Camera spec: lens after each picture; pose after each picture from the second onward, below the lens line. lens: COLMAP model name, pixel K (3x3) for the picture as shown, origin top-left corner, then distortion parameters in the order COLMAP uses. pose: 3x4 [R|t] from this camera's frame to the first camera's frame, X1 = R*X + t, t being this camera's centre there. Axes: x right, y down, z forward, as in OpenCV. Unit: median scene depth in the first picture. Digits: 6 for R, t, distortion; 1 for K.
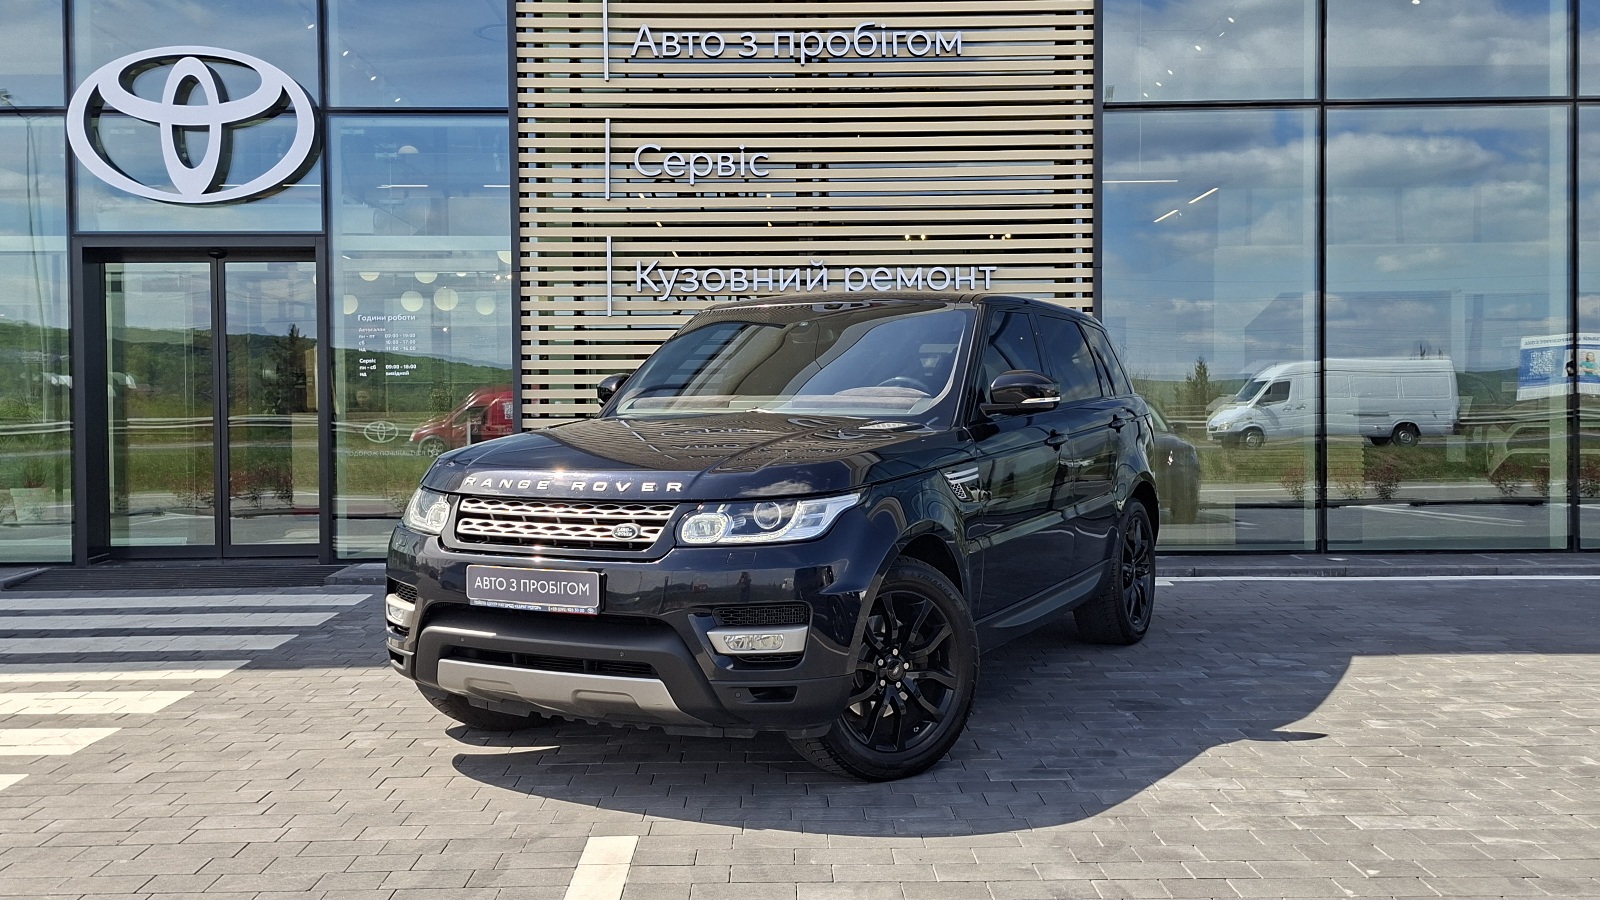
lens RADIAL K [[1459.3, 0, 782.7], [0, 1459.3, 436.7], [0, 0, 1]] dist [0.107718, -0.151133]
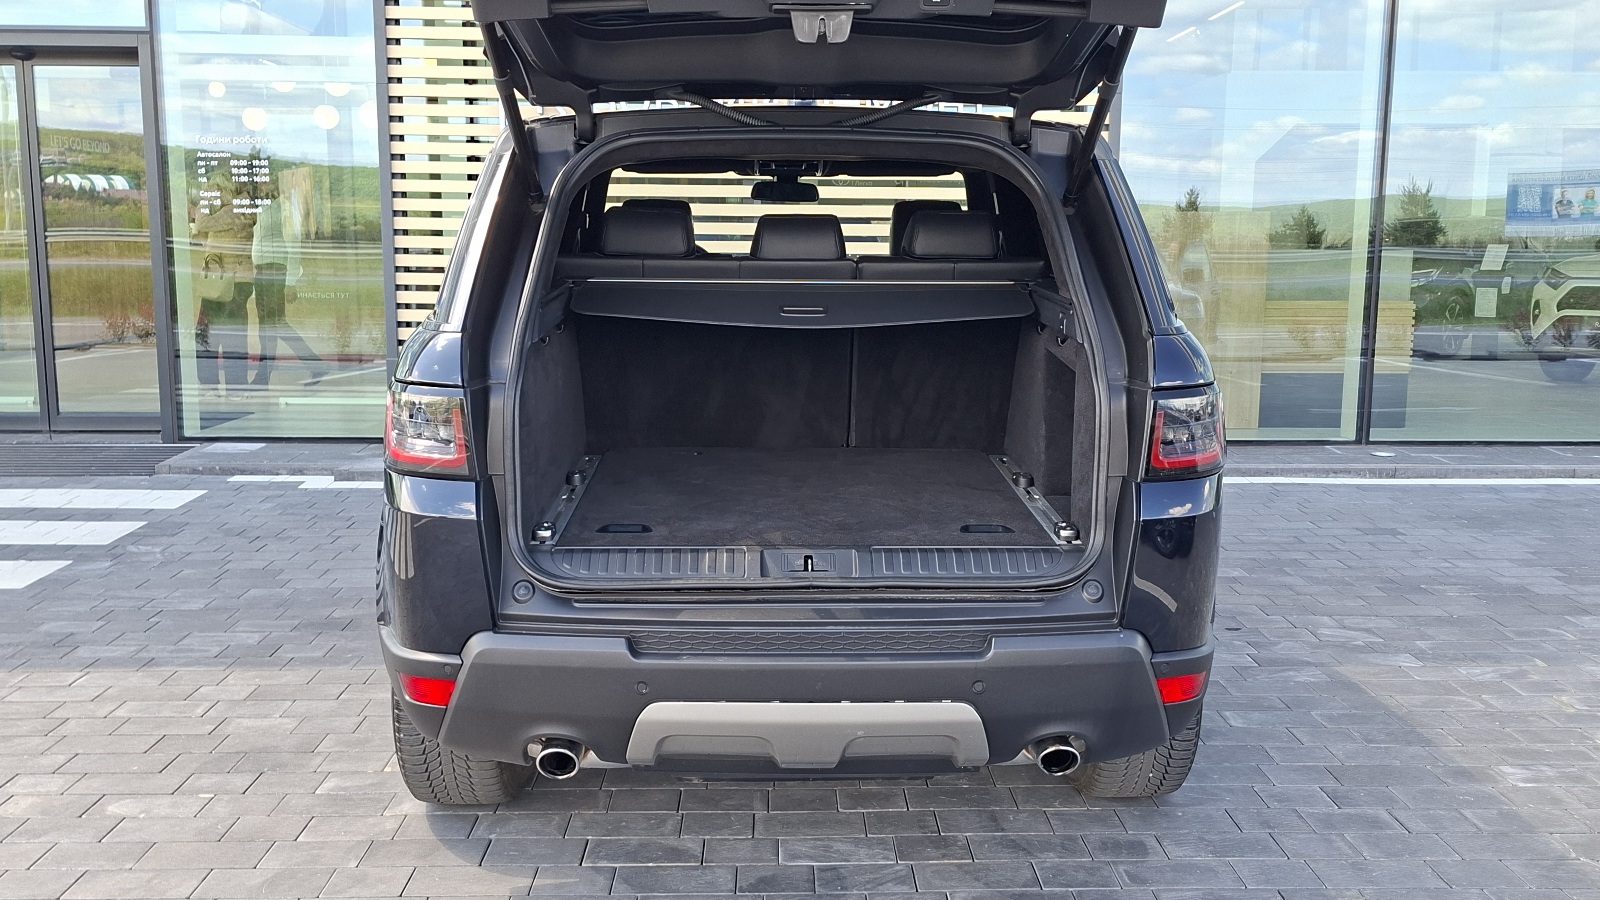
lens RADIAL K [[1459.5, 0, 800.0], [0, 1459.5, 450.0], [0, 0, 1]] dist [0.102275, -0.143335]
pose [[0.999666, 0.013053, 0.022296, 0.026690], [-0.015771, 0.991848, 0.126448, -0.021541], [-0.020464, -0.126758, 0.991723, 0.183160]]
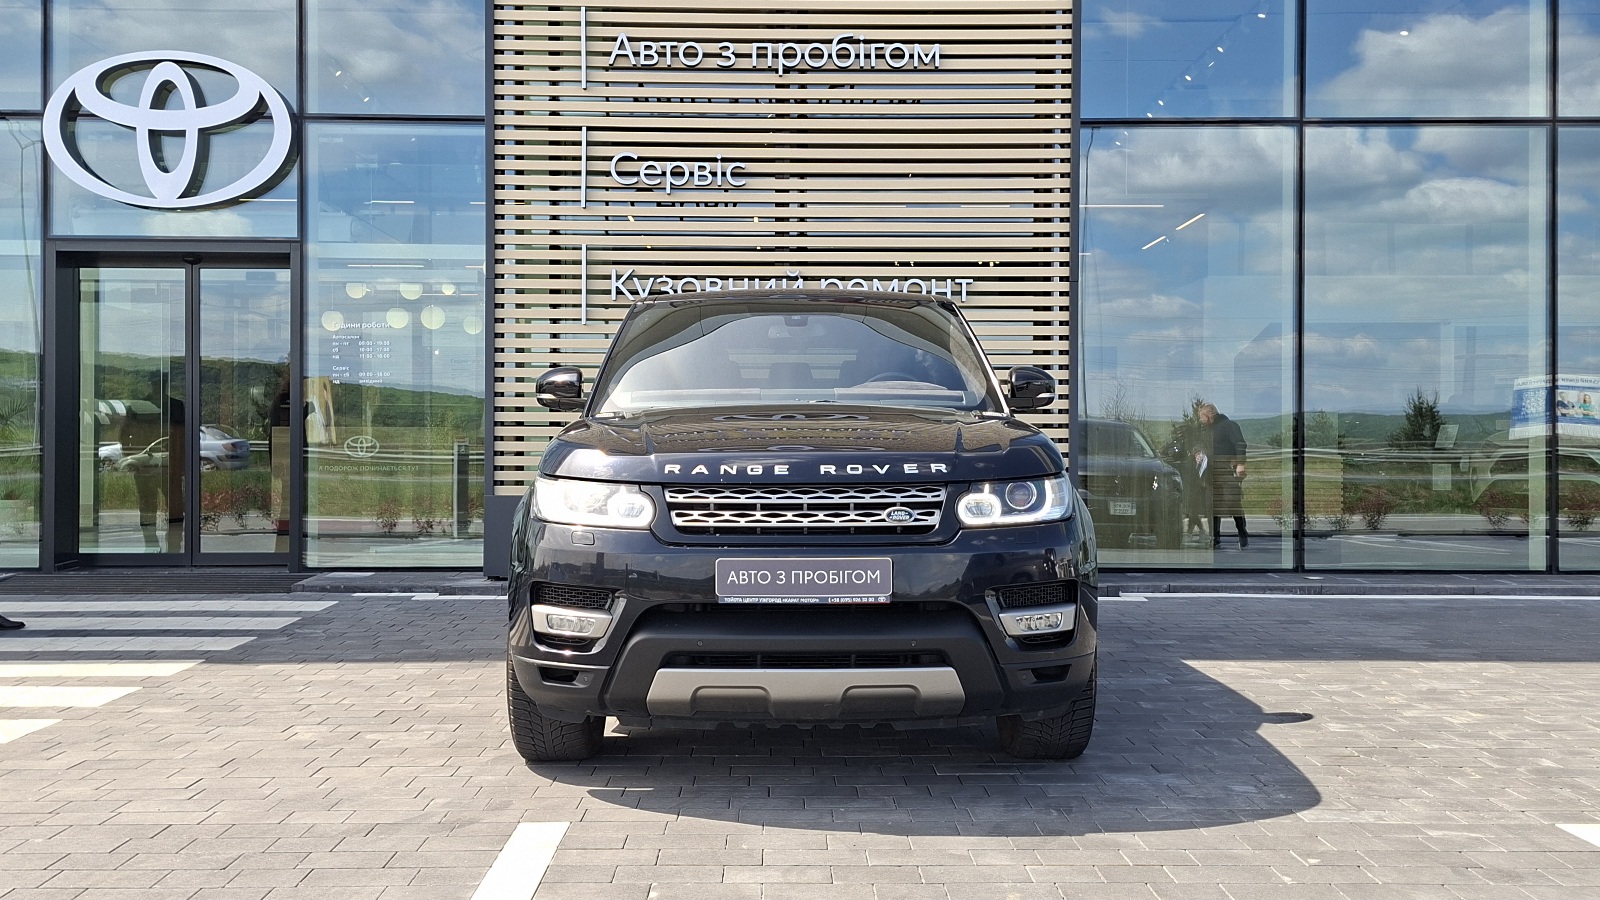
lens RADIAL K [[1459.3, 0, 782.7], [0, 1459.3, 436.7], [0, 0, 1]] dist [0.107718, -0.151133]
pose [[0.999937, 0.010912, 0.002590, 0.015235], [-0.010853, 0.999707, -0.021643, 0.014081], [-0.002825, 0.021614, 0.999762, 0.006321]]
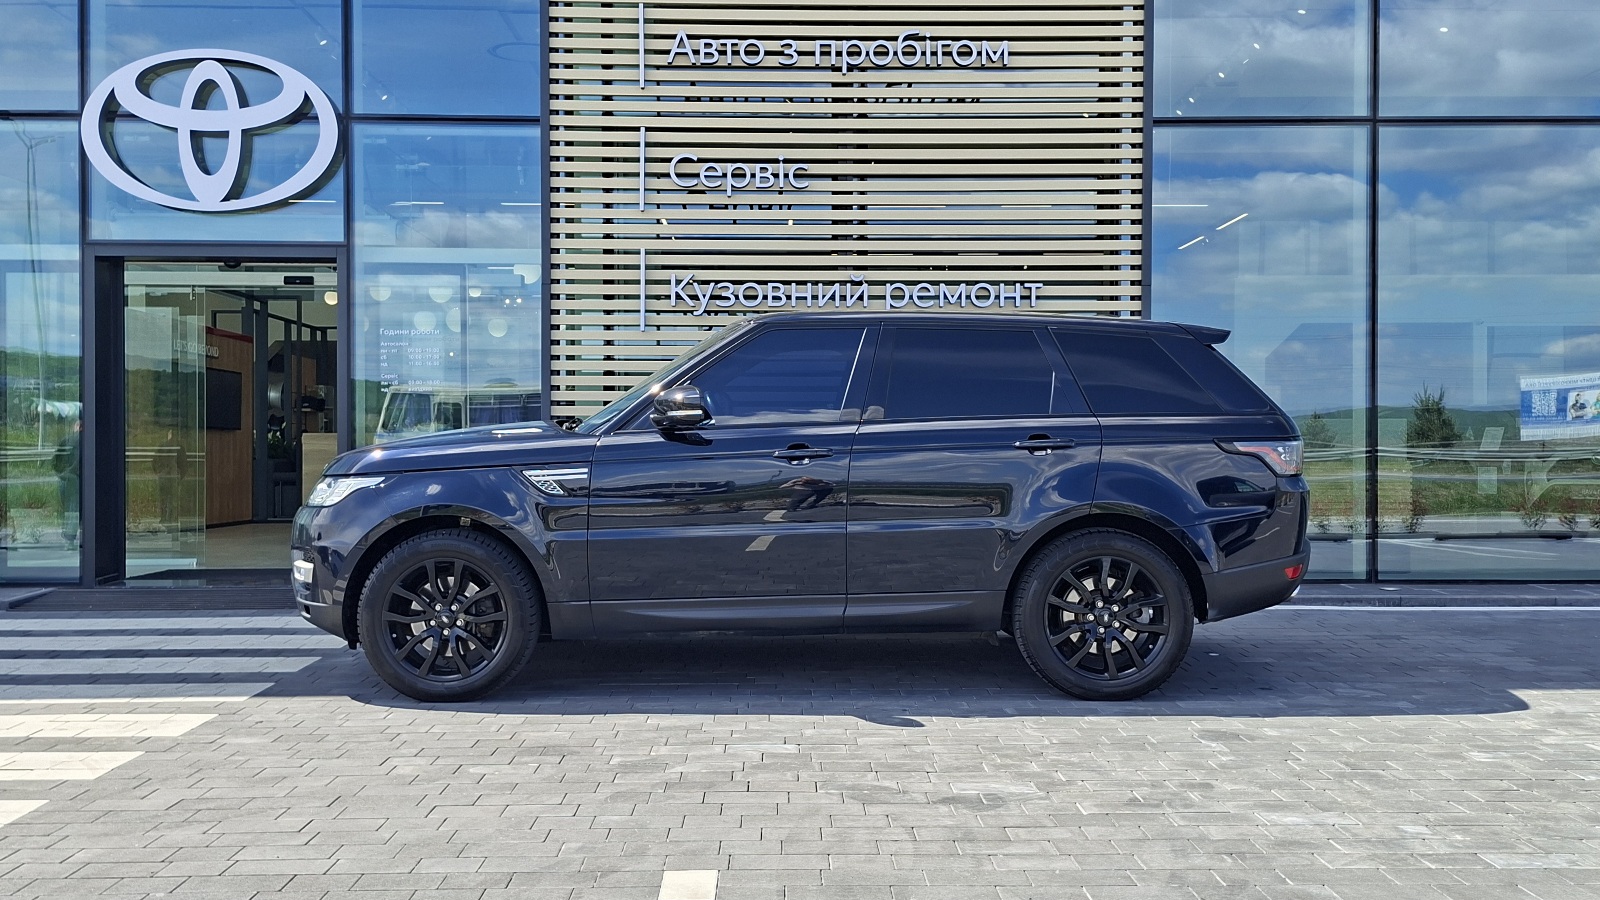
lens RADIAL K [[1468.1, 0, 800.0], [0, 1468.1, 450.0], [0, 0, 1]] dist [0.109501, -0.157405]
pose [[0.999918, 0.008151, 0.009834, -0.023306], [-0.008025, 0.999887, -0.012749, 0.007765], [-0.009937, 0.012669, 0.999870, 0.027397]]
